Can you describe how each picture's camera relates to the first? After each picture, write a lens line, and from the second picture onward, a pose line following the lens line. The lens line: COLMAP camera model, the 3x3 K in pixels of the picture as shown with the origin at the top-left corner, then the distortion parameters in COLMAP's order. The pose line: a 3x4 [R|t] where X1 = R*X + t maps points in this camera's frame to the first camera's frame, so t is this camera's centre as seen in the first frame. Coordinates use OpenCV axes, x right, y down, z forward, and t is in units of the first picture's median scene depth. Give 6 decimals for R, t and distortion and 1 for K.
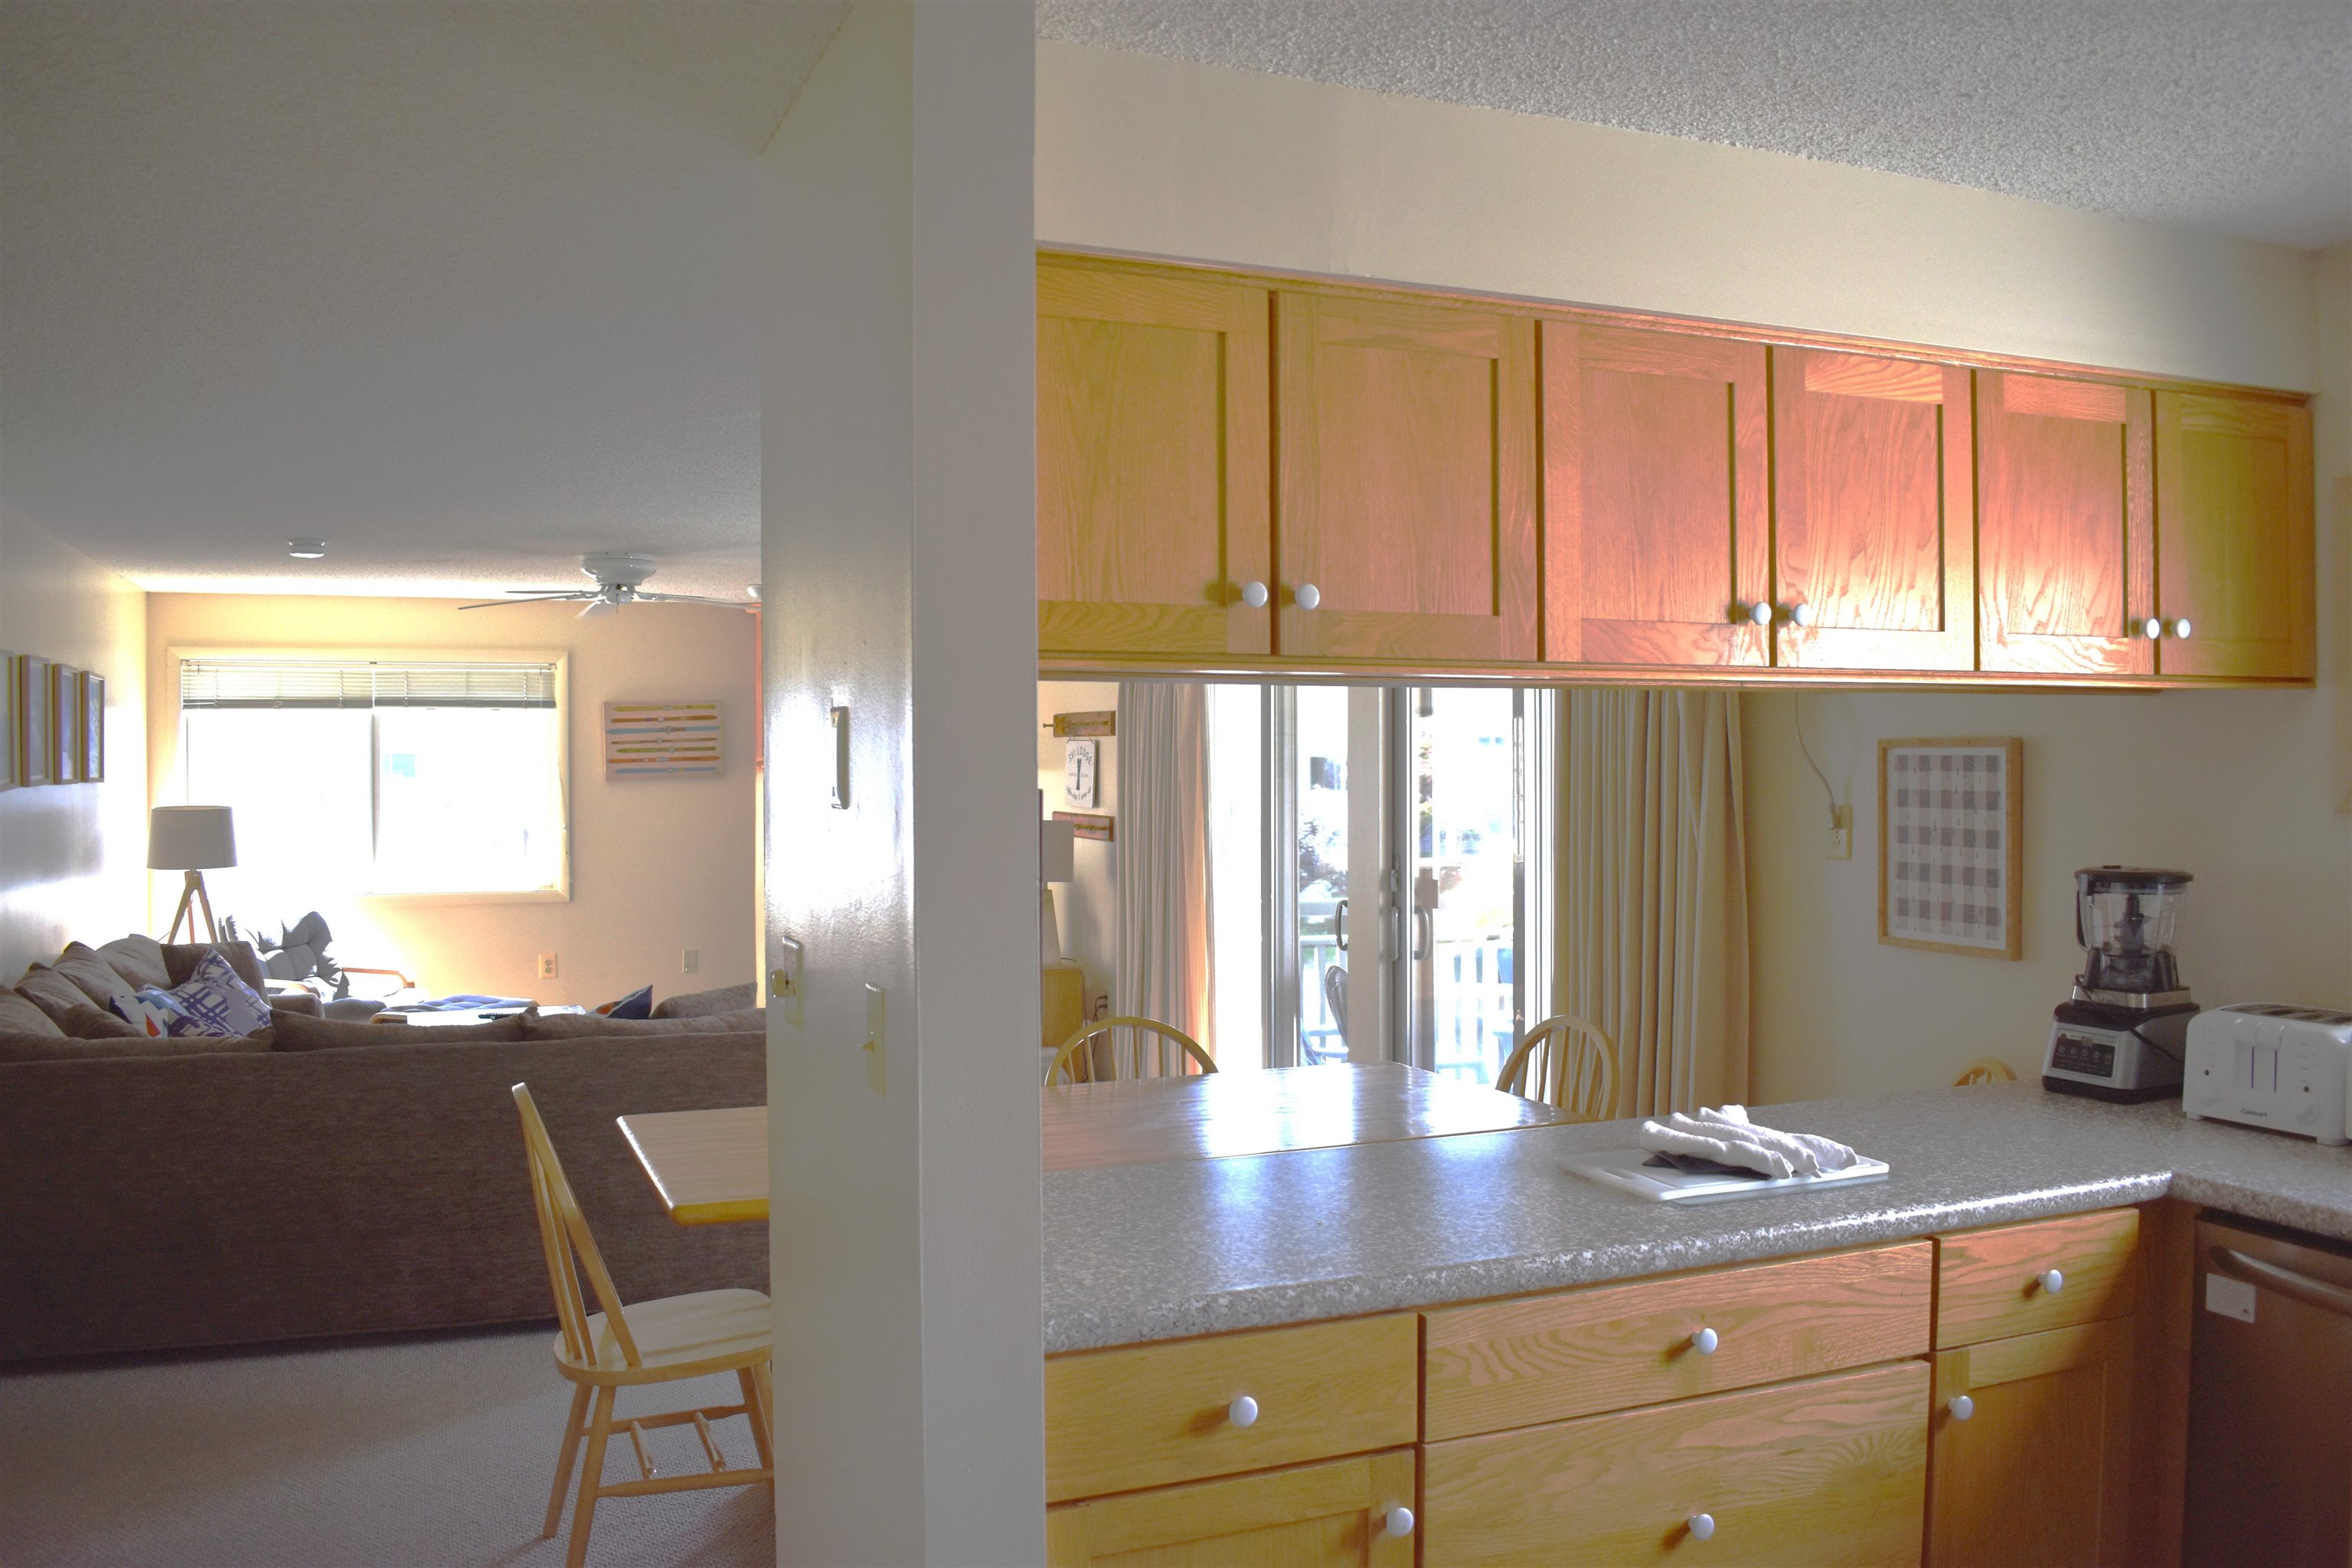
lens RADIAL K [[1855.6, 0, 1183.3], [0, 1855.6, 775.9], [0, 0, 1]] dist [-0.096513, 0.017483]
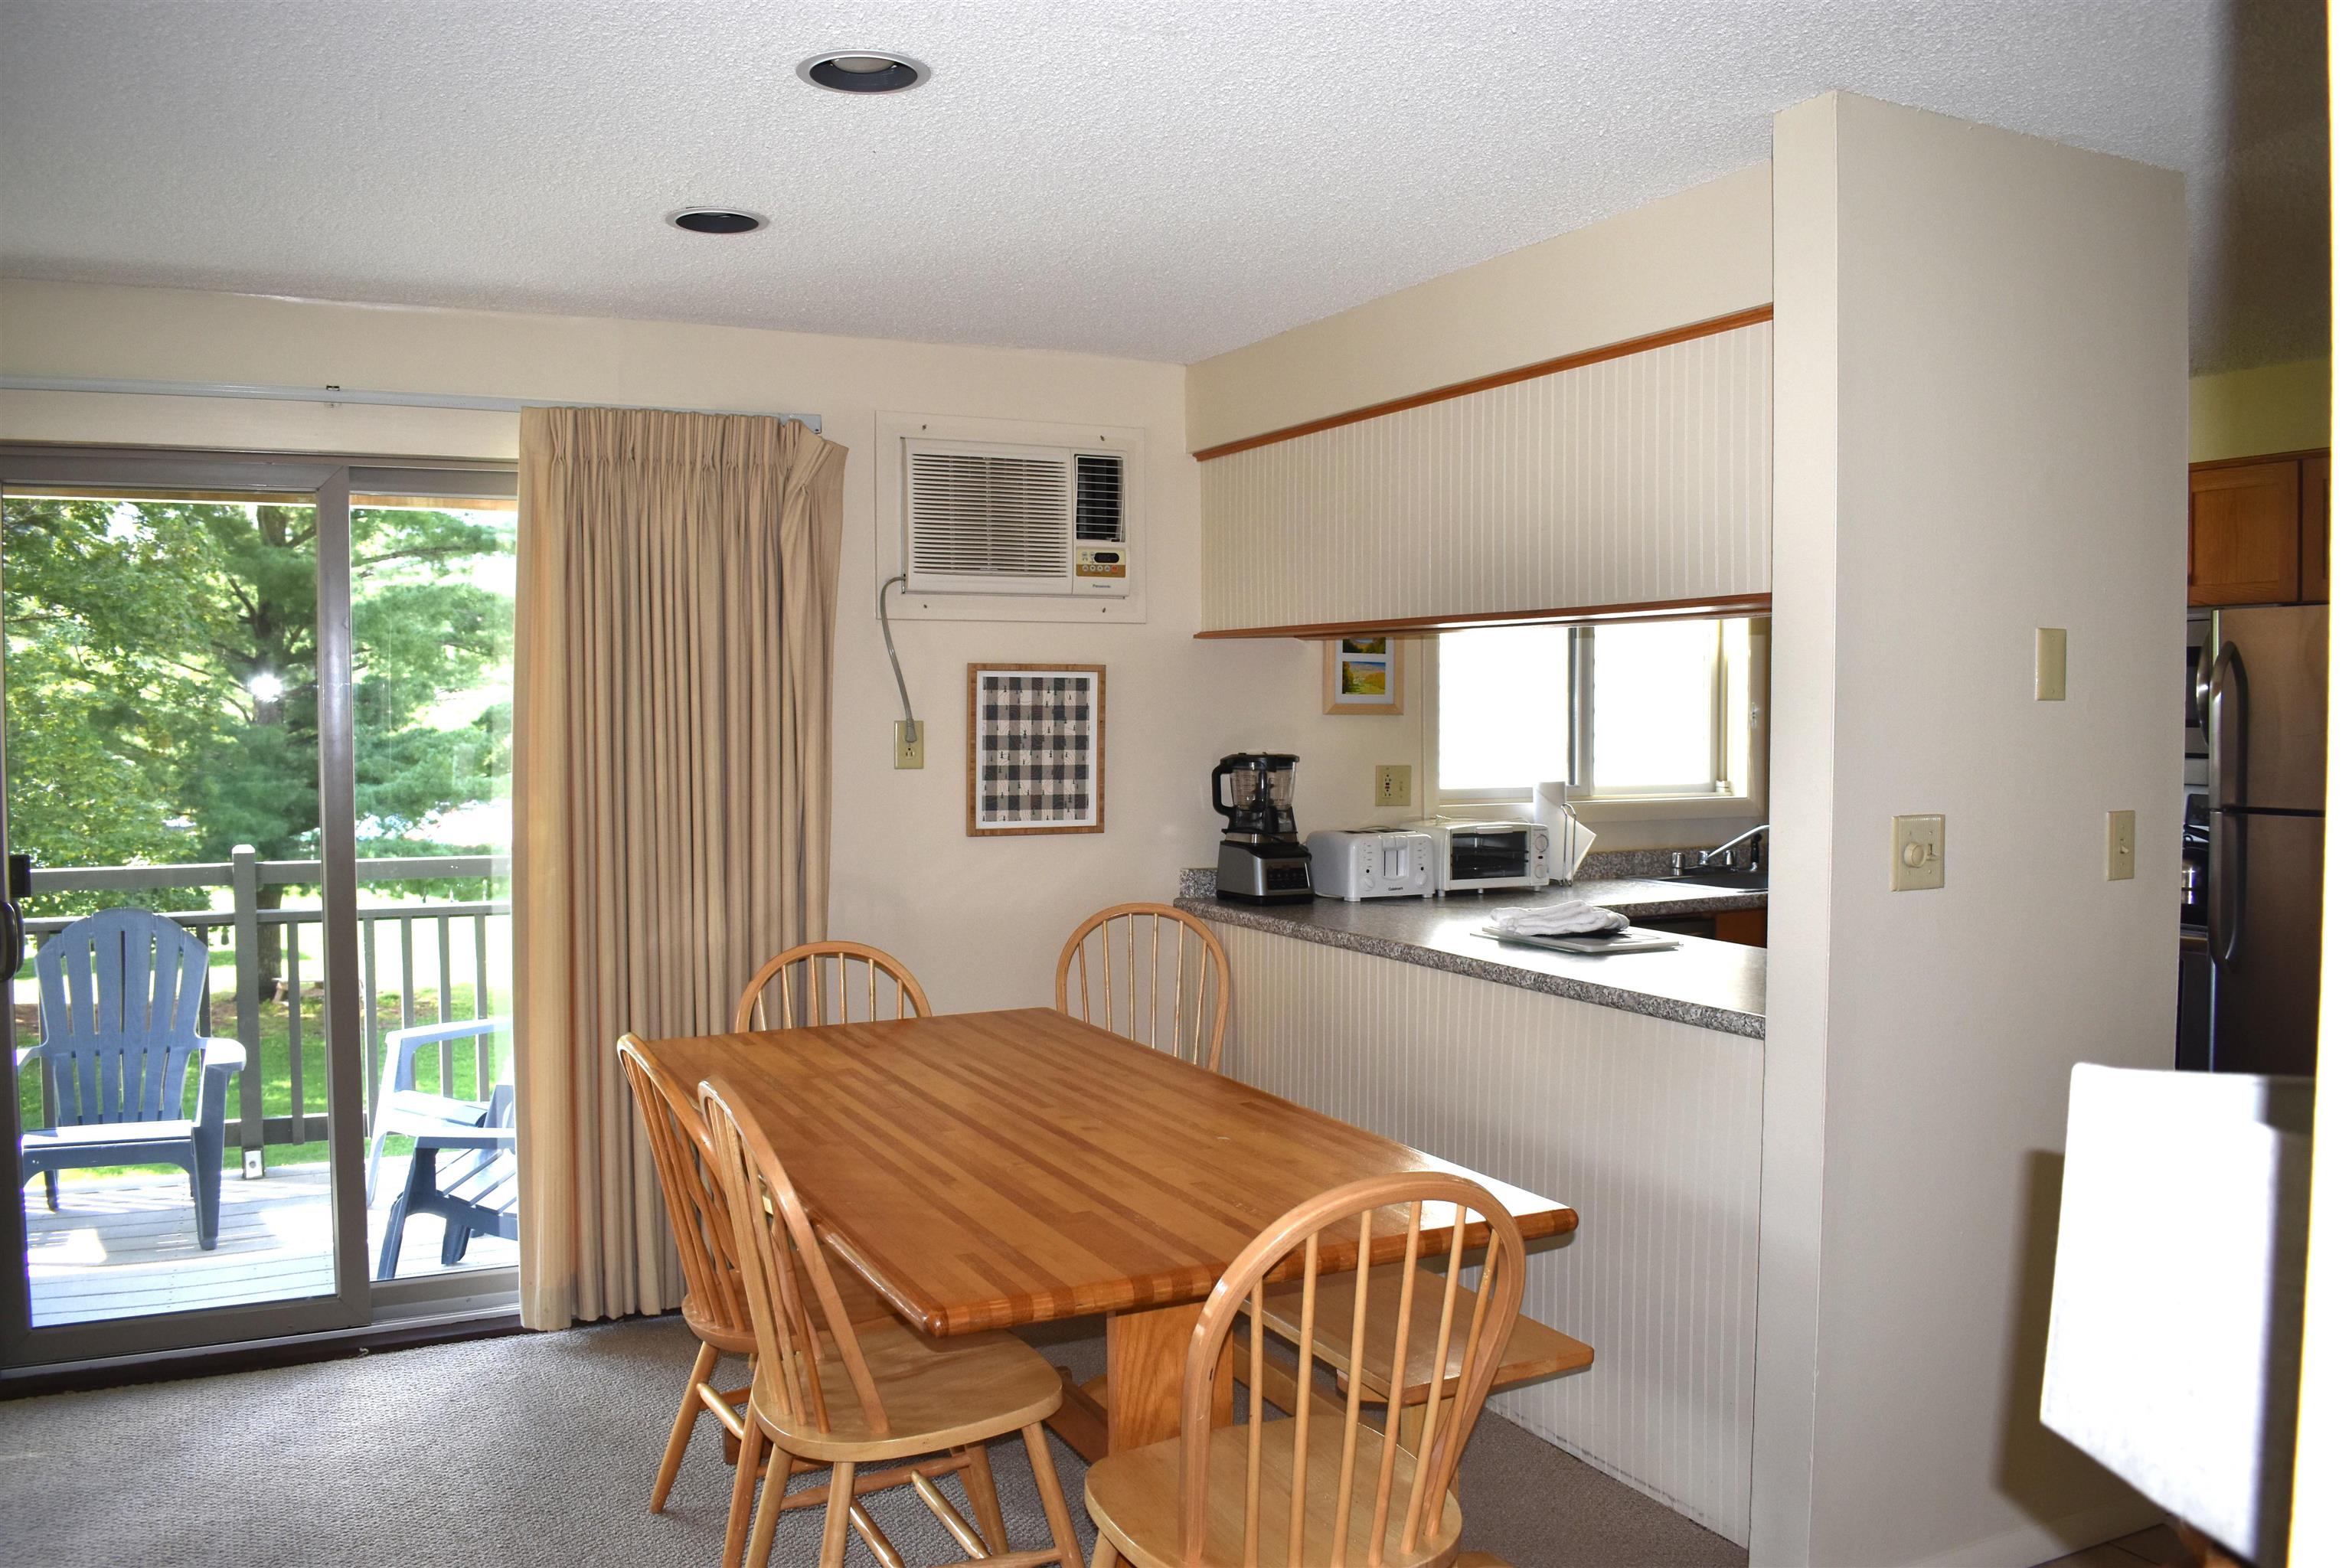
lens RADIAL K [[1855.6, 0, 1152.7], [0, 1855.6, 786.8], [0, 0, 1]] dist [-0.096513, 0.017483]
pose [[-0.059741, -0.044580, 0.997218, -0.820265], [0.008119, 0.998947, 0.045144, 0.006620], [-0.998181, 0.010793, -0.059316, 0.955402]]
